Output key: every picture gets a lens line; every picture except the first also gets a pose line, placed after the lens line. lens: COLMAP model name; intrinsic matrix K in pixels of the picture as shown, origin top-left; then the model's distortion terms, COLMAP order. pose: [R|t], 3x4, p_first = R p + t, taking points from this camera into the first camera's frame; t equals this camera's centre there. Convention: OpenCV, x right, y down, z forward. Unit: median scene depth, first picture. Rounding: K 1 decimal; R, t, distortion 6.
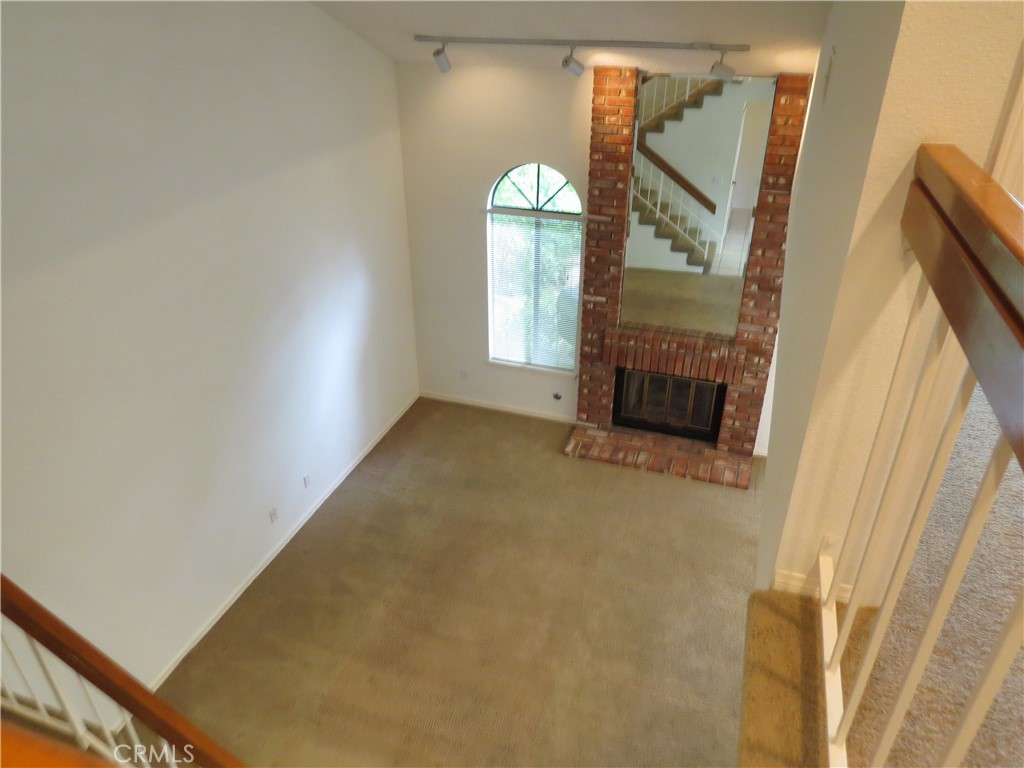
lens RADIAL K [[739.8, 0, 517.6], [0, 739.8, 389.4], [0, 0, 1]] dist [-0.003144, 0.000687]
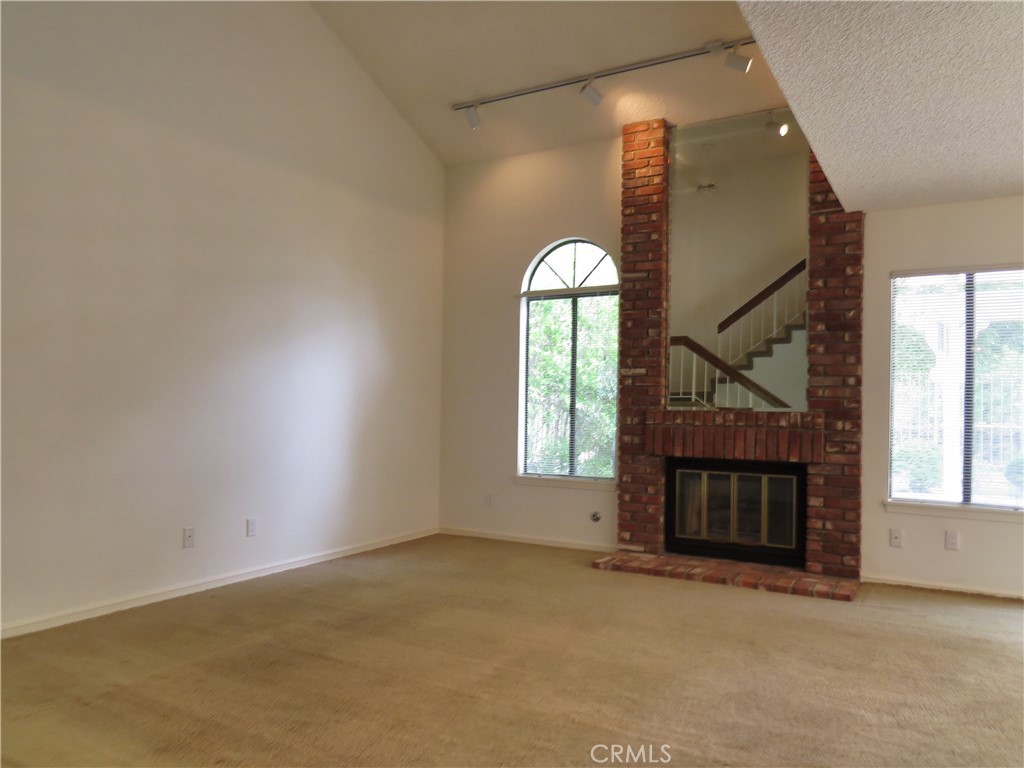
lens RADIAL K [[739.8, 0, 517.2], [0, 739.8, 382.3], [0, 0, 1]] dist [-0.003144, 0.000687]
pose [[0.980934, 0.007687, -0.194190, 0.141213], [-0.108786, 0.849719, -0.515890, 0.348178], [0.161042, 0.527179, 0.834355, 0.279963]]
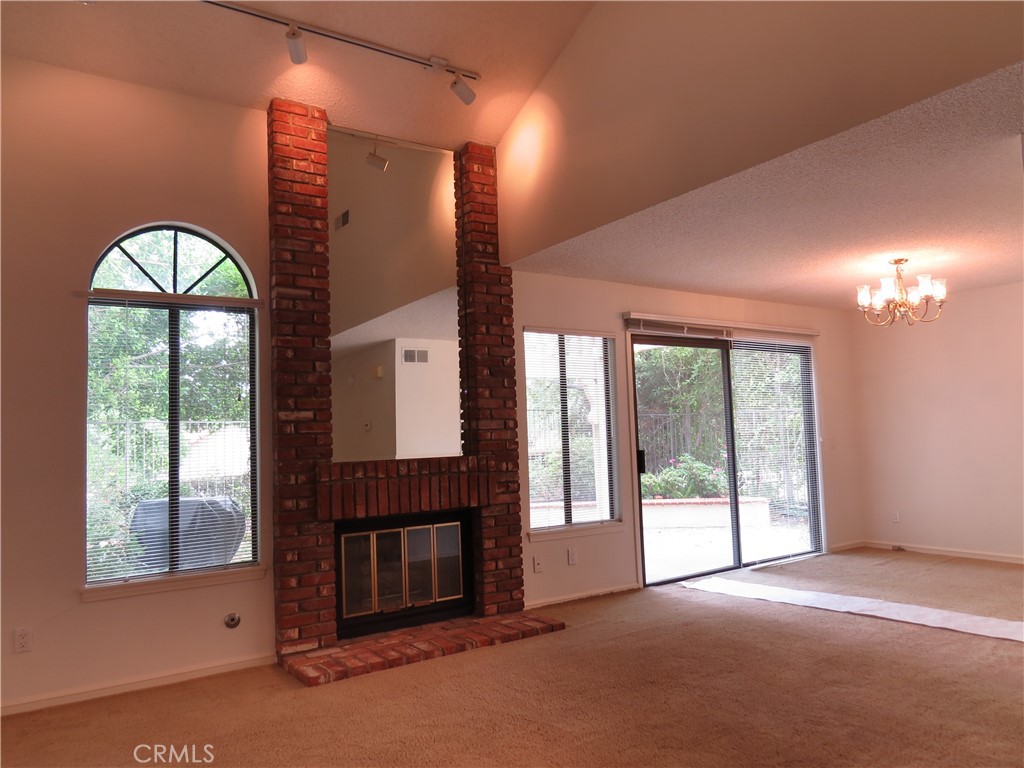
lens RADIAL K [[739.8, 0, 511.2], [0, 739.8, 381.7], [0, 0, 1]] dist [-0.003144, 0.000687]
pose [[0.599239, 0.042155, 0.799459, -0.313812], [0.434621, 0.821509, -0.369090, 0.181581], [-0.672322, 0.568635, 0.473959, 0.553887]]
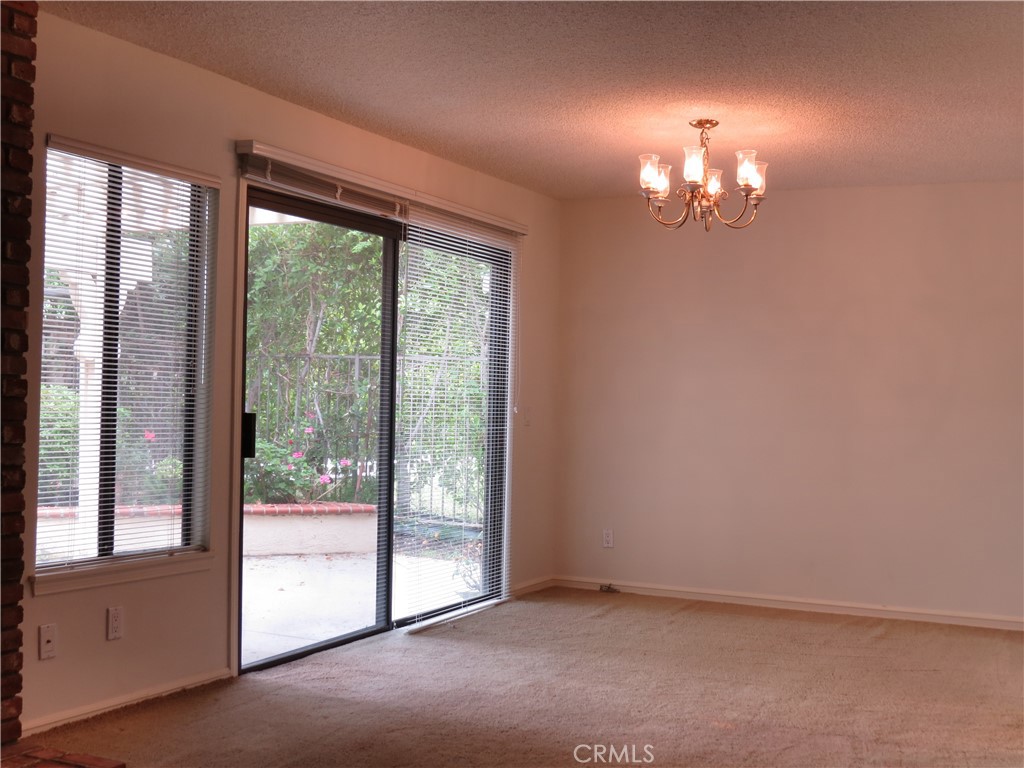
lens RADIAL K [[1246.6, 0, 508.9], [0, 1246.6, 381.6], [0, 0, 1]] dist [-0.032359, 0.000000]
pose [[0.130184, 0.017205, 0.991341, -0.247259], [0.483463, 0.871827, -0.078620, 0.107126], [-0.865630, 0.489511, 0.105180, 0.693196]]
